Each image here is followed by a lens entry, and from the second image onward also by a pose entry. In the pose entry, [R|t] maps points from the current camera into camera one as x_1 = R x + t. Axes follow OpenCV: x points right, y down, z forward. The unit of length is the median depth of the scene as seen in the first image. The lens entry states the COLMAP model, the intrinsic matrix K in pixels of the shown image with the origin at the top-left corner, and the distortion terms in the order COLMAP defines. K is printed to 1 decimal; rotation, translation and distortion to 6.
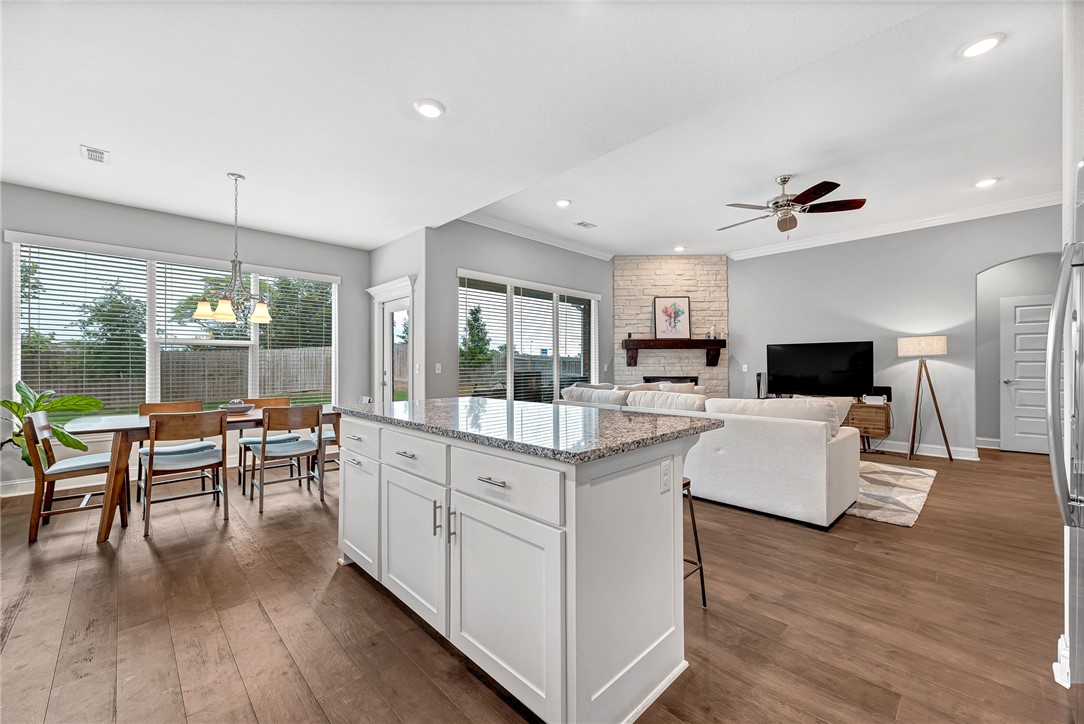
lens RADIAL K [[429.4, 0, 542.1], [0, 429.4, 363.7], [0, 0, 1]] dist [0.010986, -0.002832]
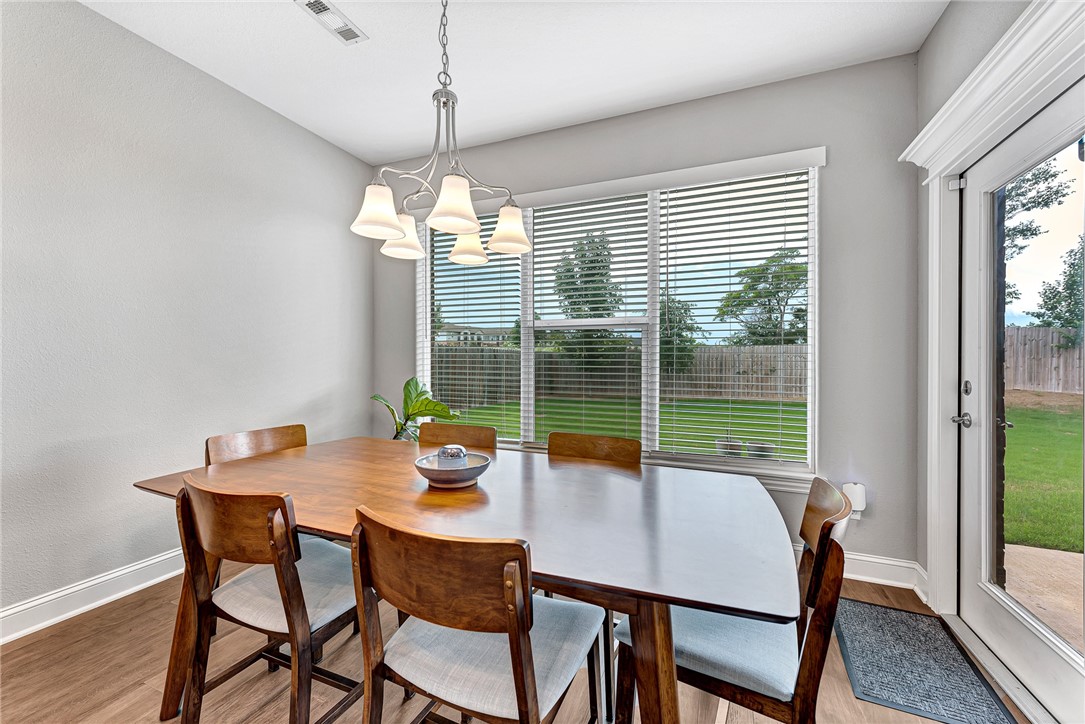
lens RADIAL K [[429.8, 0, 543.9], [0, 429.8, 362.7], [0, 0, 1]] dist [0.010986, -0.002832]
pose [[0.398909, 0.007773, -0.916957, -0.157031], [-0.005173, 0.999967, 0.006226, 0.003053], [0.916976, 0.002260, 0.398936, 0.465490]]
